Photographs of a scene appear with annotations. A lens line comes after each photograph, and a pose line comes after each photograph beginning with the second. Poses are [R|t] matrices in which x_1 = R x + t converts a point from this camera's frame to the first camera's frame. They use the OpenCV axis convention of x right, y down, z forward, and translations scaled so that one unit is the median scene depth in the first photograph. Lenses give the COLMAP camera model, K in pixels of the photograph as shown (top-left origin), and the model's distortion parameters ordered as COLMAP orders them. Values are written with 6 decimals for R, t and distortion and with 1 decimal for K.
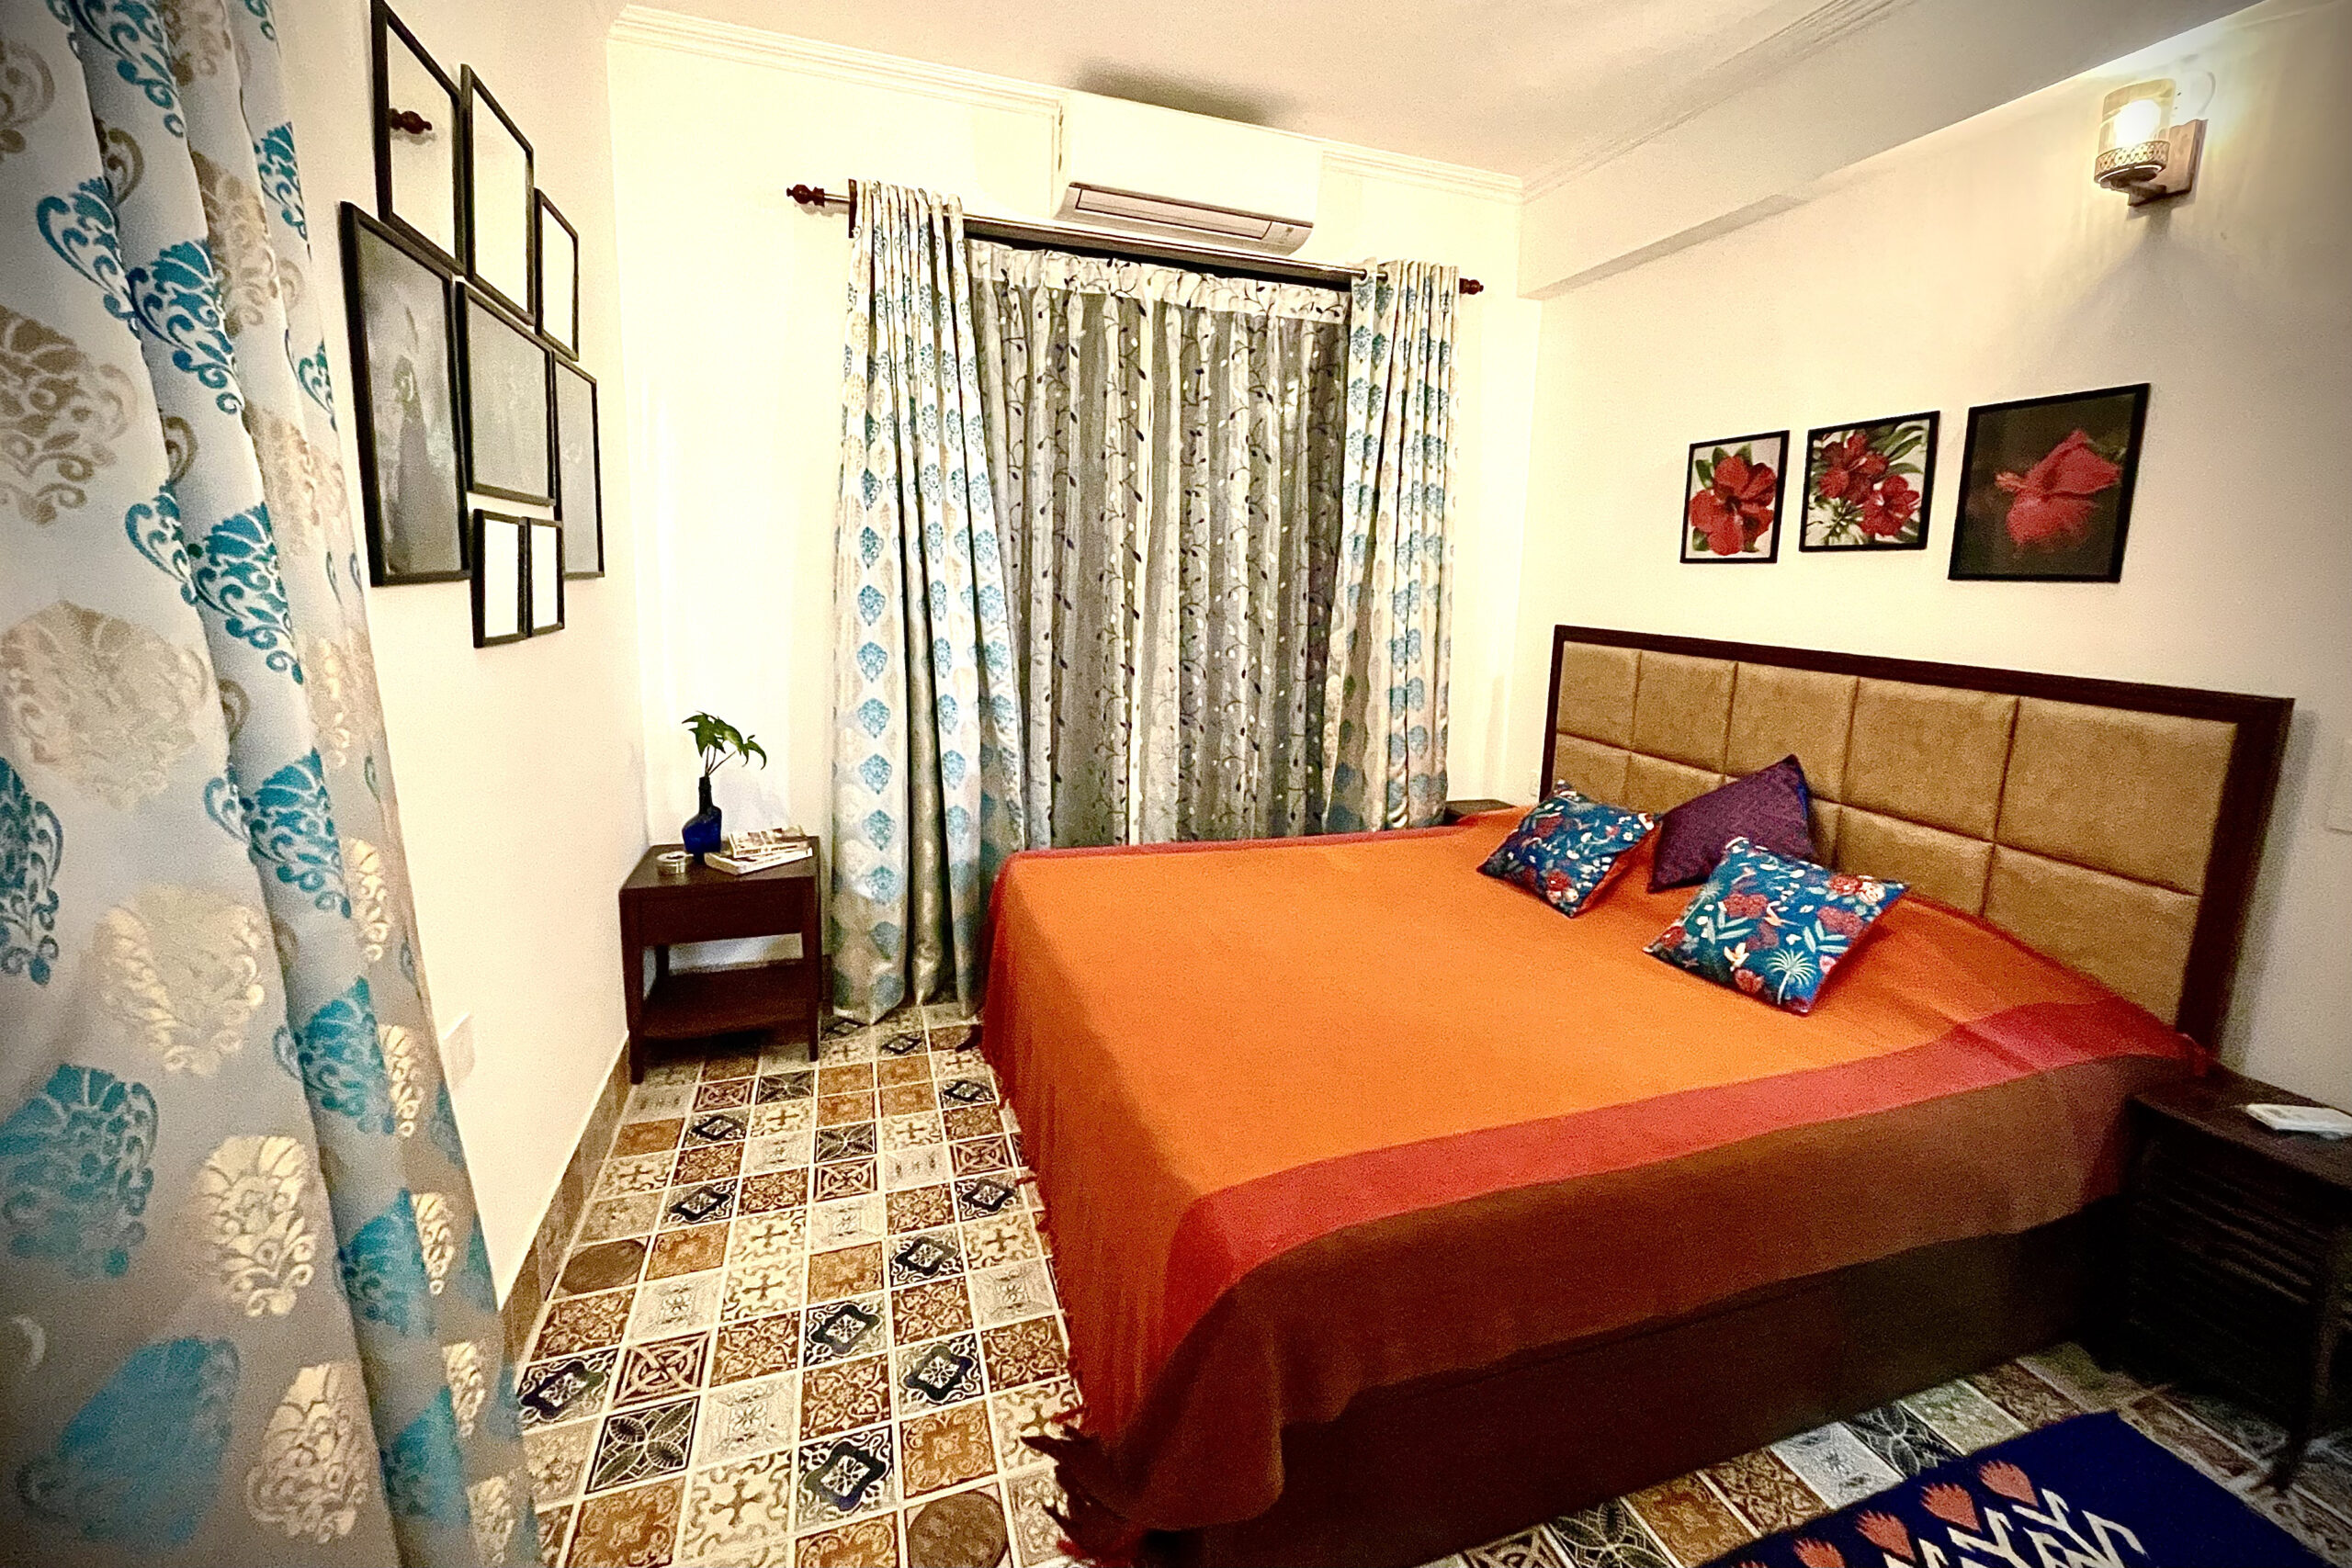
lens RADIAL K [[964.6, 0, 1179.0], [0, 964.6, 712.1], [0, 0, 1]] dist [-0.005695, 0.001182]
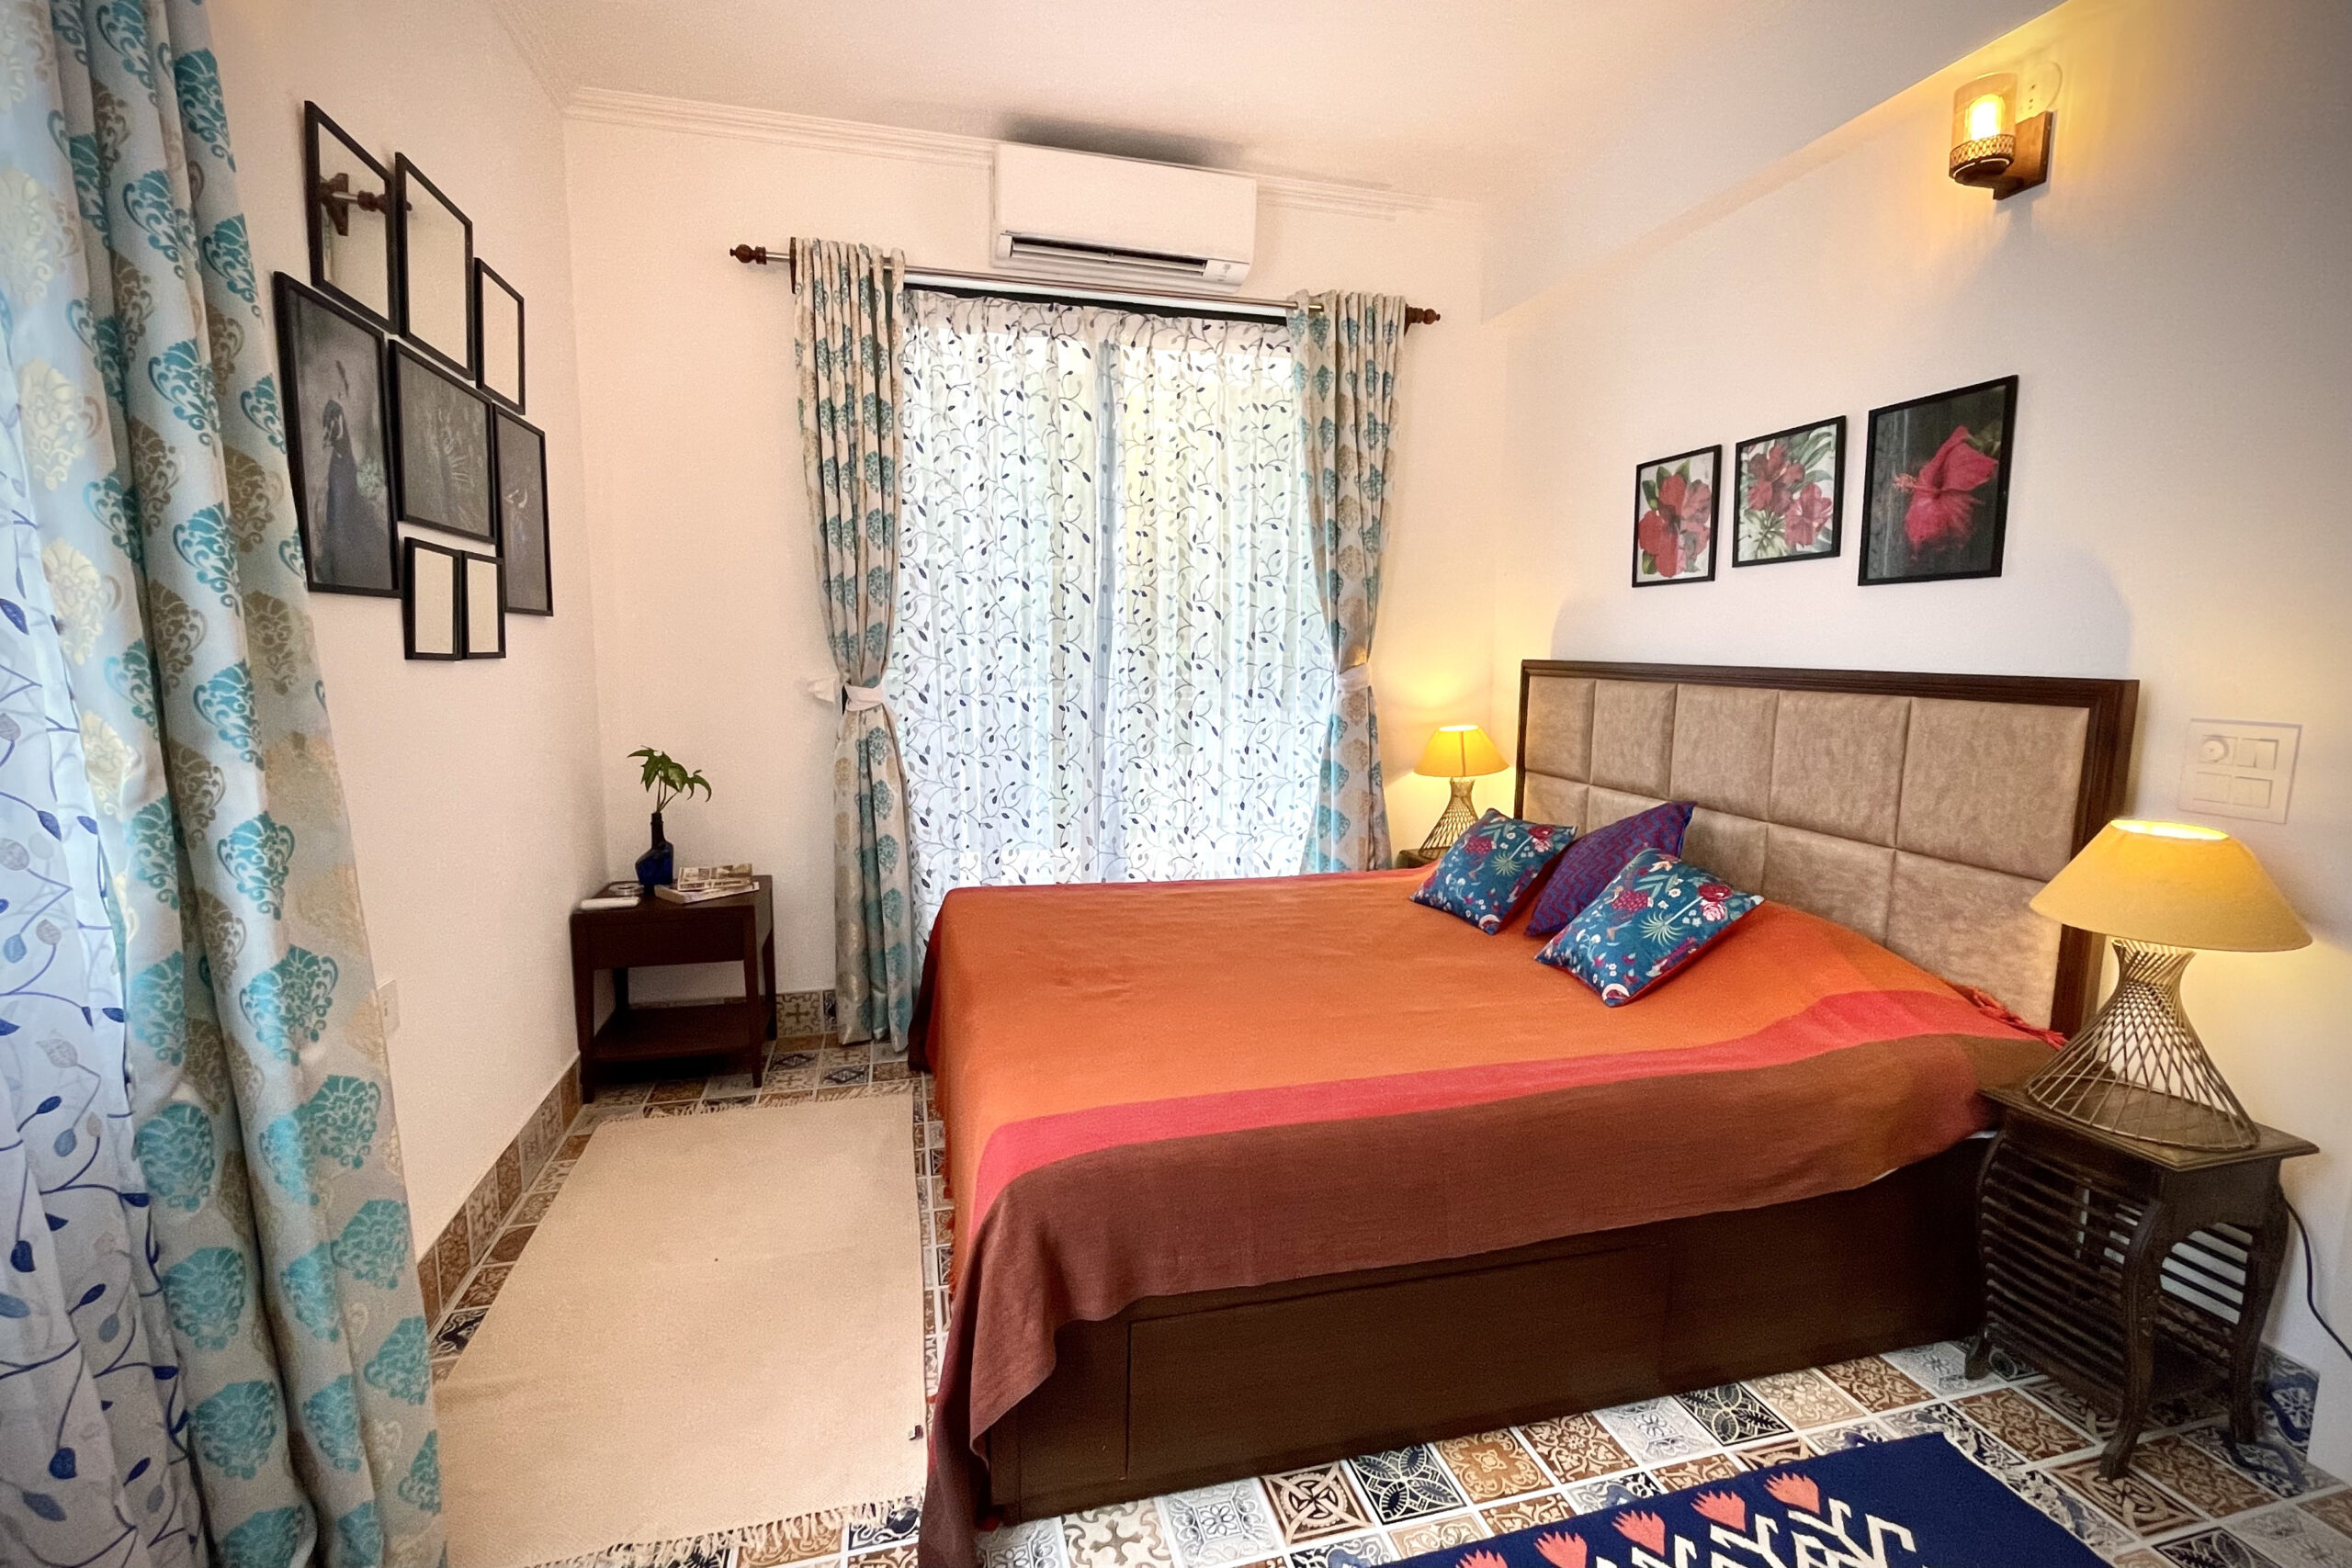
lens RADIAL K [[1057.4, 0, 1174.5], [0, 1057.4, 780.3], [0, 0, 1]] dist [-0.001359, -0.001362]
pose [[0.997360, -0.011254, -0.071733, 0.189535], [0.009615, 0.999686, -0.023154, 0.082515], [0.071971, 0.022403, 0.997155, -0.125777]]
